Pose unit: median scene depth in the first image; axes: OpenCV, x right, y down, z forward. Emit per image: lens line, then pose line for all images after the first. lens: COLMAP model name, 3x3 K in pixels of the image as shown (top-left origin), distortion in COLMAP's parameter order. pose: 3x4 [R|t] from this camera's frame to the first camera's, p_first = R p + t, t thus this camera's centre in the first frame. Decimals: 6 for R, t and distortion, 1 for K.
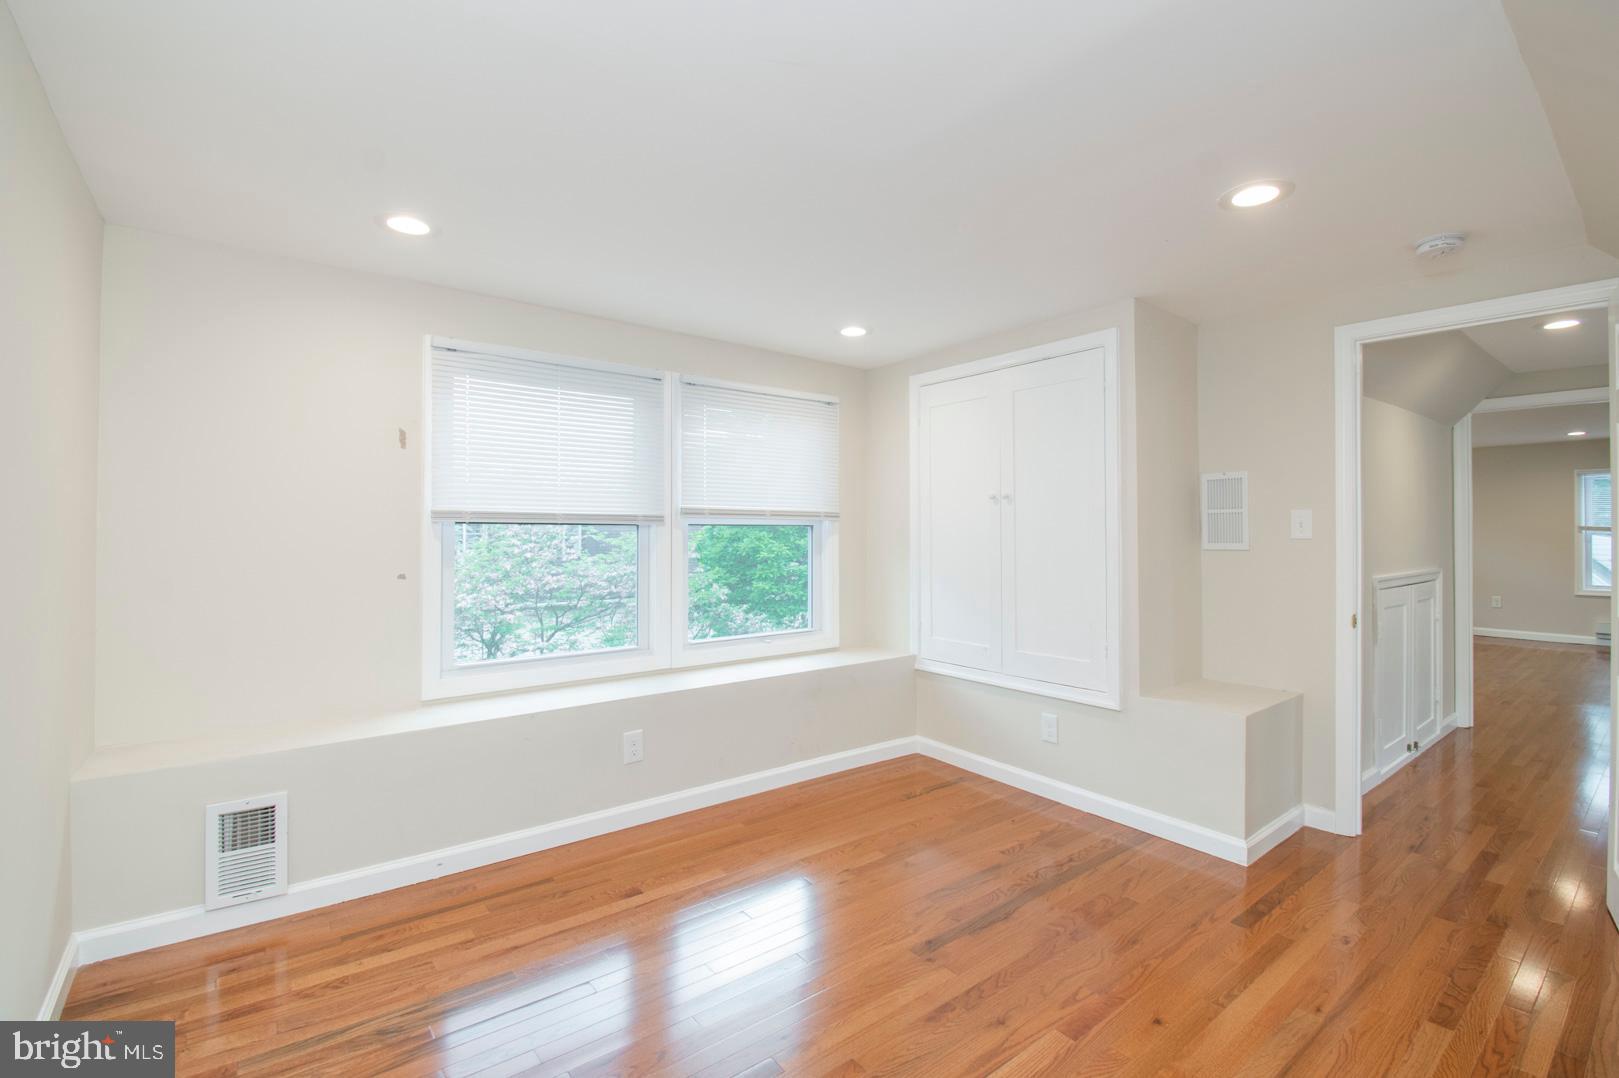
lens RADIAL K [[728.7, 0, 817.6], [0, 728.7, 573.4], [0, 0, 1]] dist [-0.001194, -0.000625]
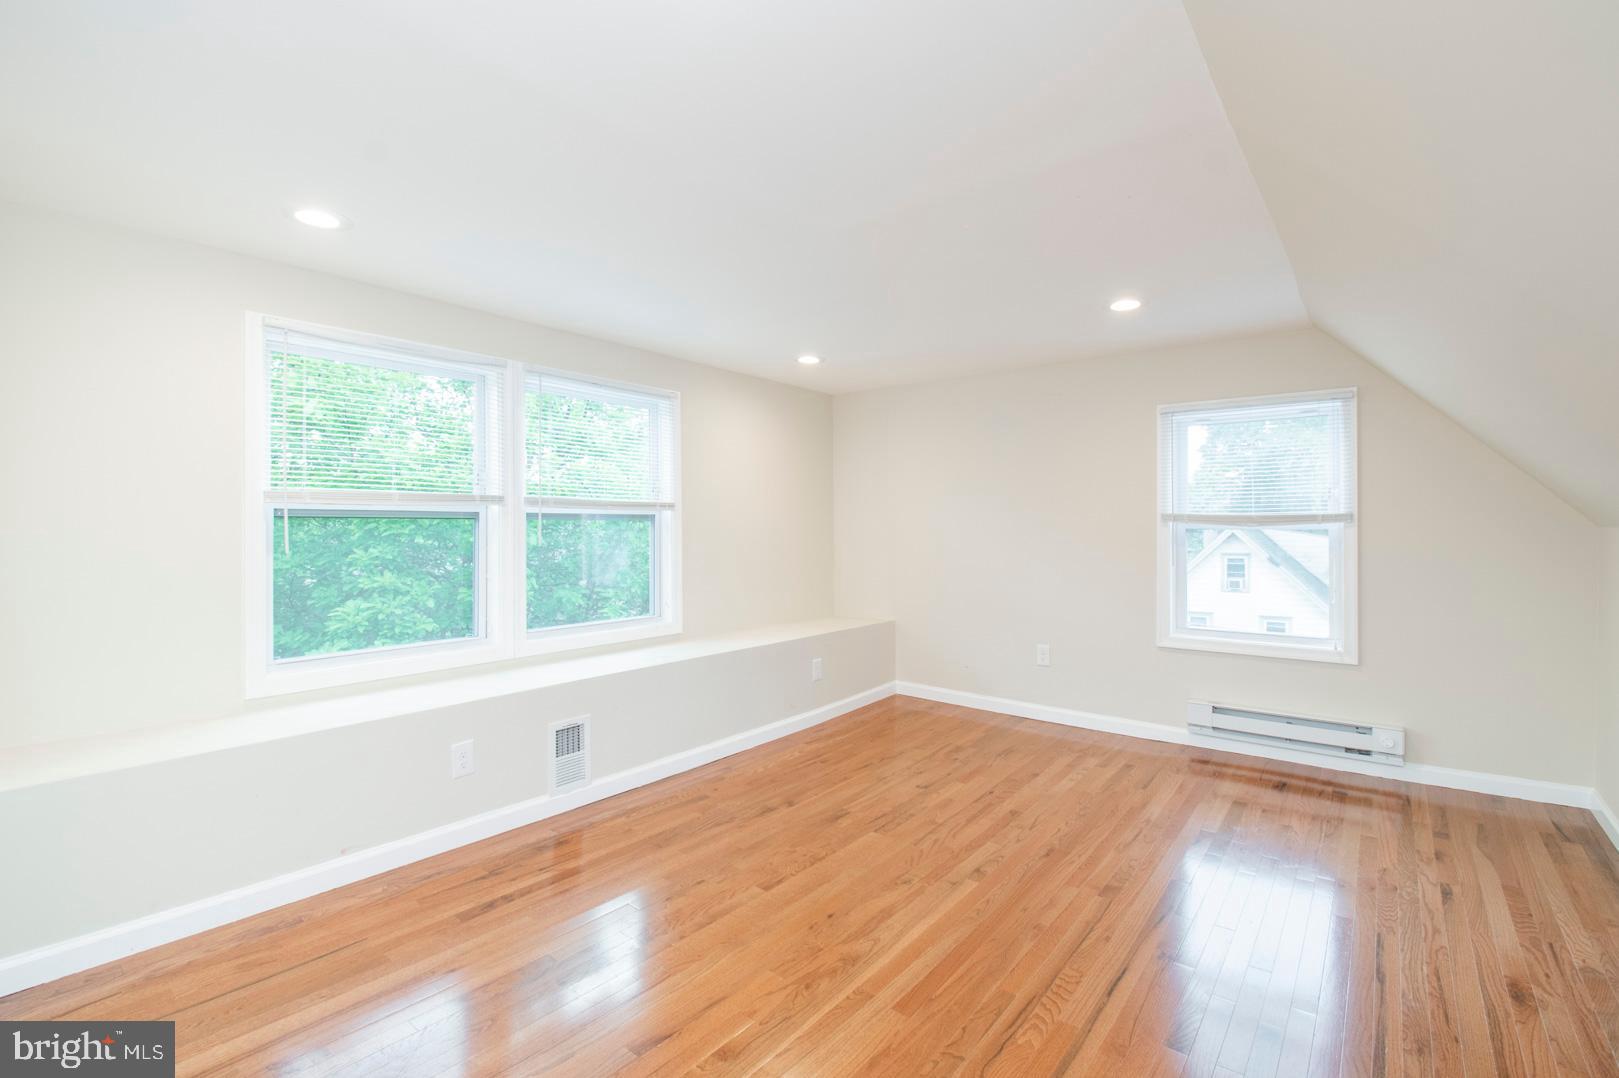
lens RADIAL K [[740.0, 0, 824.9], [0, 740.0, 518.9], [0, 0, 1]] dist [0.001074, -0.014878]
pose [[0.967003, -0.001492, 0.254762, -0.613515], [0.017943, 0.997898, -0.062263, 0.026100], [-0.254134, 0.064779, 0.964997, -0.465309]]
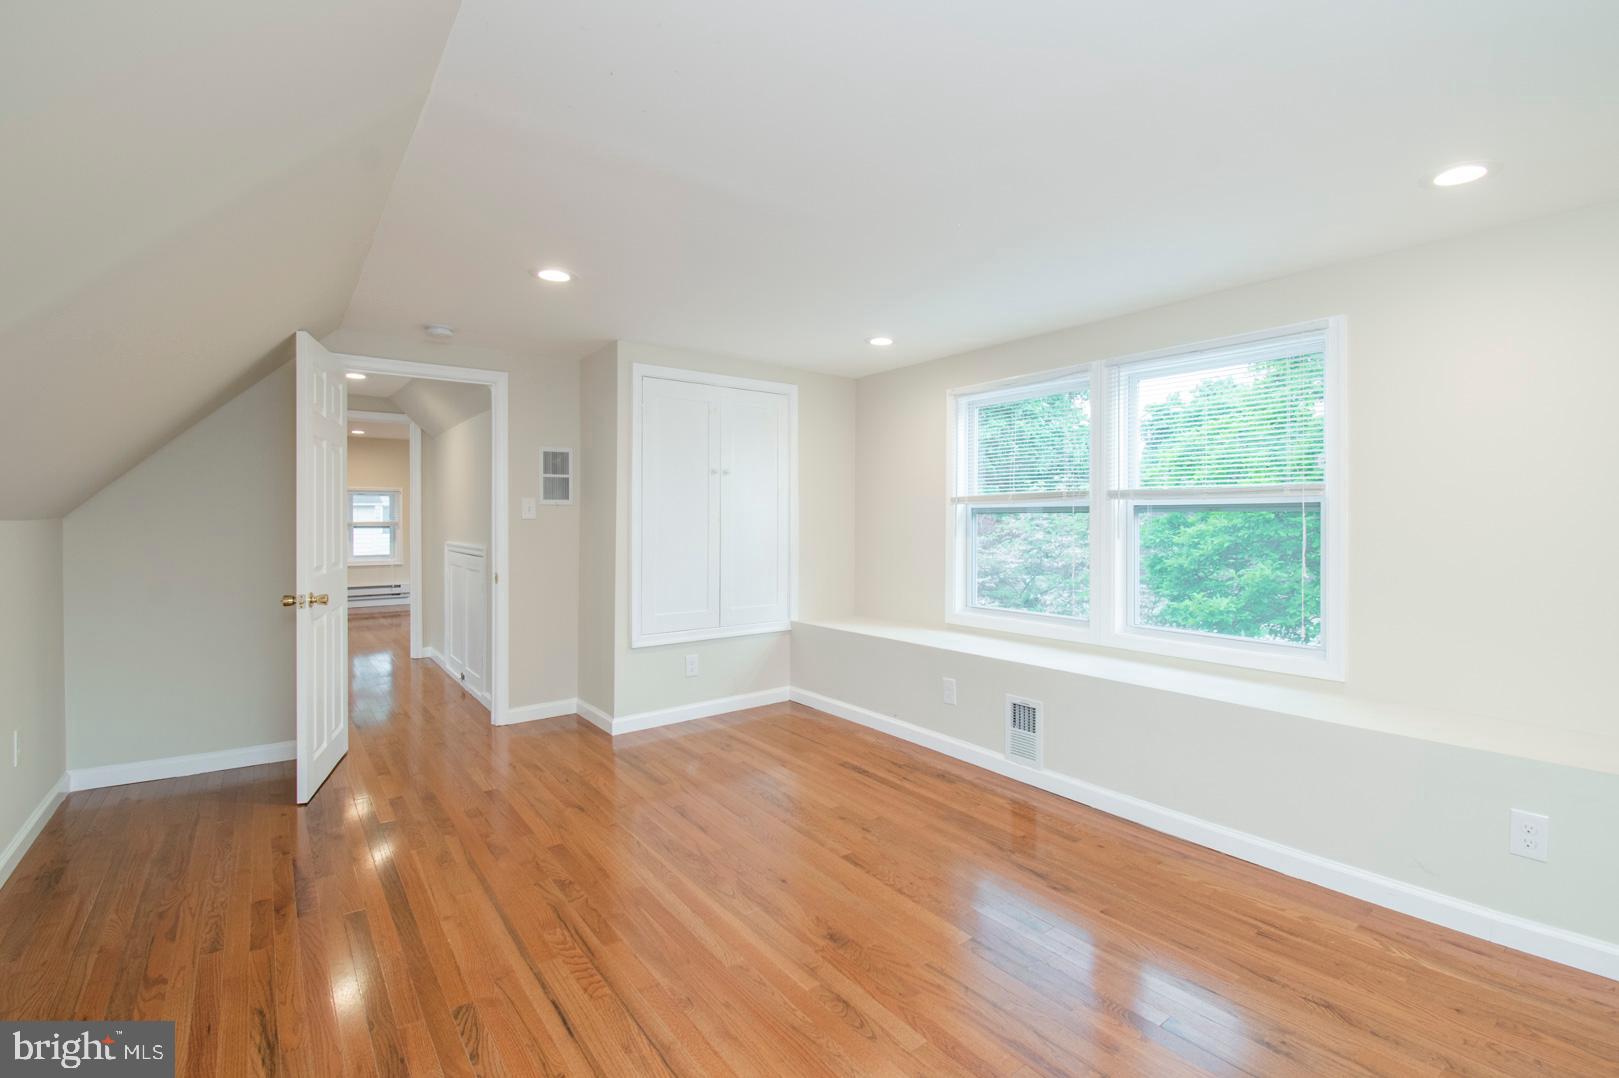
lens RADIAL K [[740.0, 0, 824.9], [0, 740.0, 518.9], [0, 0, 1]] dist [0.001074, -0.014878]
pose [[-0.013036, -0.003340, -0.999909, 0.679298], [-0.058934, 0.998259, -0.002566, -0.023100], [0.998177, 0.058896, -0.013210, 0.543394]]
